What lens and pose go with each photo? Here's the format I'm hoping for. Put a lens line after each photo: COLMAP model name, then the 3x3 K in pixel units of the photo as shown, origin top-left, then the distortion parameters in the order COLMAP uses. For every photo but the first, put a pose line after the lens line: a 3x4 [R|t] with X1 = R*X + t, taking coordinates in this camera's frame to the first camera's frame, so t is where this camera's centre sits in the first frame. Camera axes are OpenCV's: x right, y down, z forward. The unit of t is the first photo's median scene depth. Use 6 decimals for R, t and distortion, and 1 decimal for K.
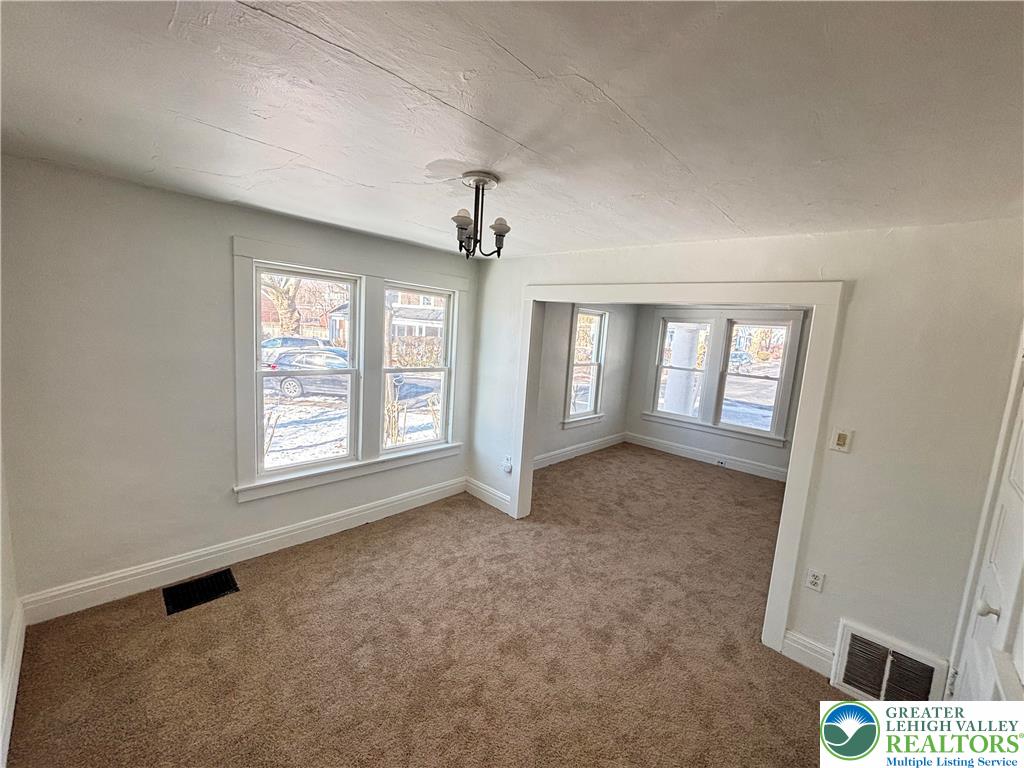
lens RADIAL K [[409.2, 0, 512.5], [0, 409.2, 383.4], [0, 0, 1]] dist [0.001490, 0.000625]
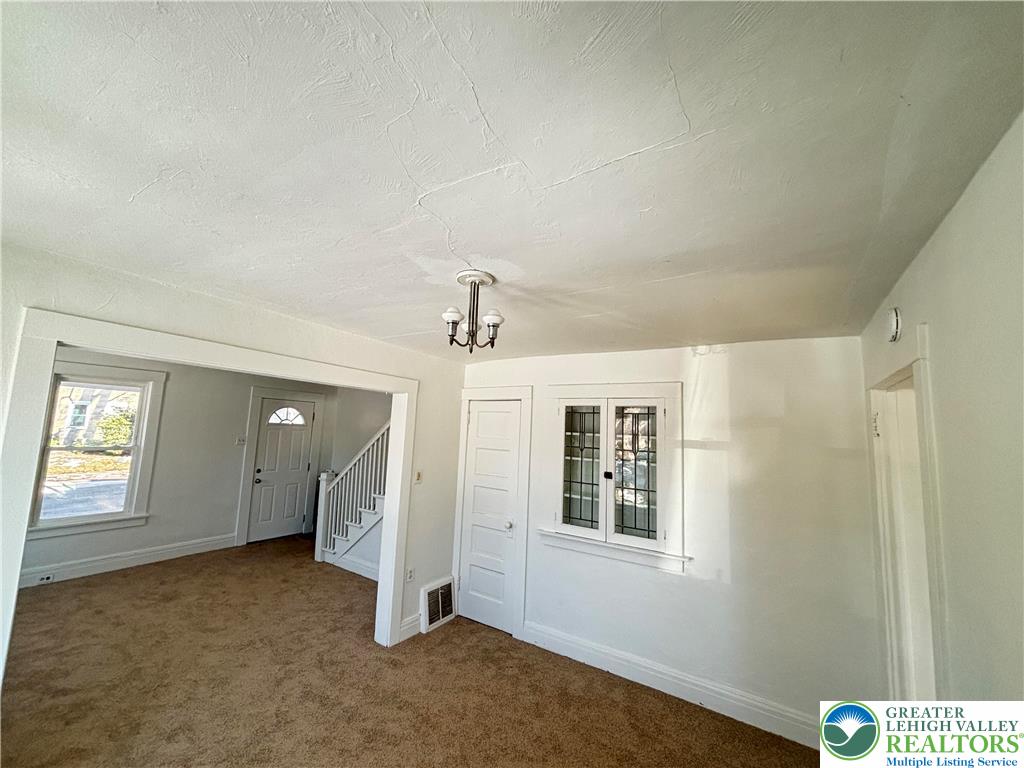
lens RADIAL K [[409.2, 0, 511.6], [0, 409.2, 385.8], [0, 0, 1]] dist [0.001490, 0.000625]
pose [[-0.164328, 0.029918, 0.985952, -0.433218], [0.075549, 0.996986, -0.017661, -0.081786], [-0.983508, 0.071586, -0.166093, 0.434589]]
